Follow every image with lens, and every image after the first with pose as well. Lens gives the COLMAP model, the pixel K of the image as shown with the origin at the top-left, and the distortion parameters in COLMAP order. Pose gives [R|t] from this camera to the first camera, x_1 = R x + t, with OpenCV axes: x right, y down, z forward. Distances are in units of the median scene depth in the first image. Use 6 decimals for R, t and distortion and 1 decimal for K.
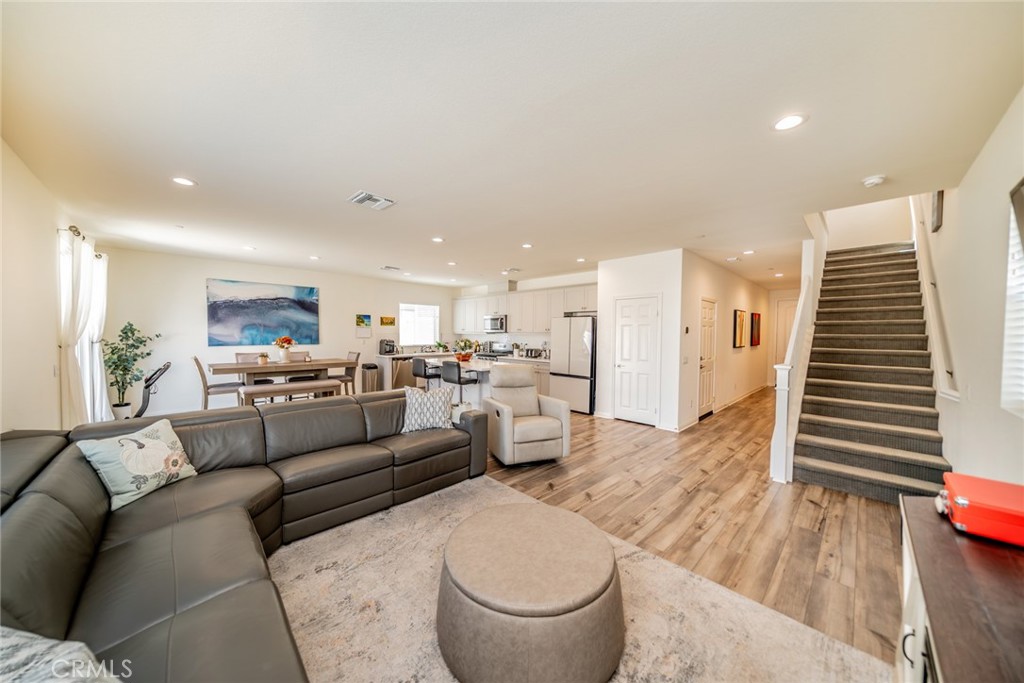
lens RADIAL K [[348.7, 0, 512.0], [0, 348.7, 341.5], [0, 0, 1]] dist [-0.010877, -0.000050]
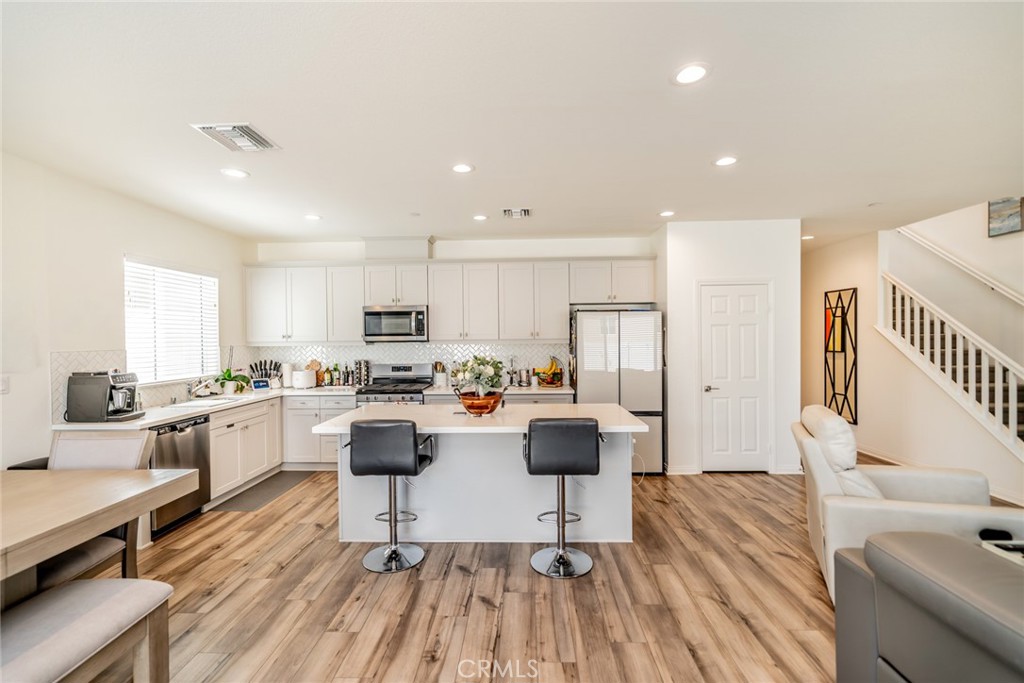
lens RADIAL K [[453.3, 0, 508.1], [0, 453.3, 343.0], [0, 0, 1]] dist [-0.000783, 0.000023]
pose [[0.728132, -0.024499, 0.684999, -0.484603], [0.035427, 0.999370, -0.001916, -0.023163], [-0.684521, 0.025663, 0.728541, 0.591346]]
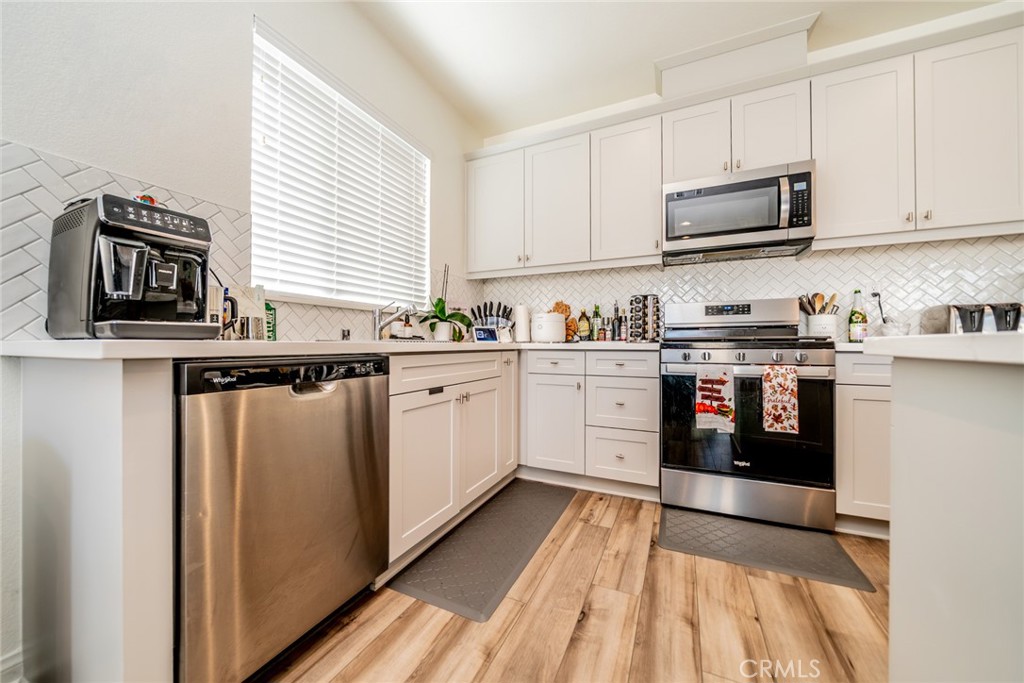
lens RADIAL K [[361.5, 0, 508.2], [0, 361.5, 342.5], [0, 0, 1]] dist [-0.010901, -0.000103]
pose [[0.938854, -0.006549, 0.344253, -0.367952], [0.016544, 0.999522, -0.026105, 0.056664], [-0.343918, 0.030204, 0.938514, 1.106939]]
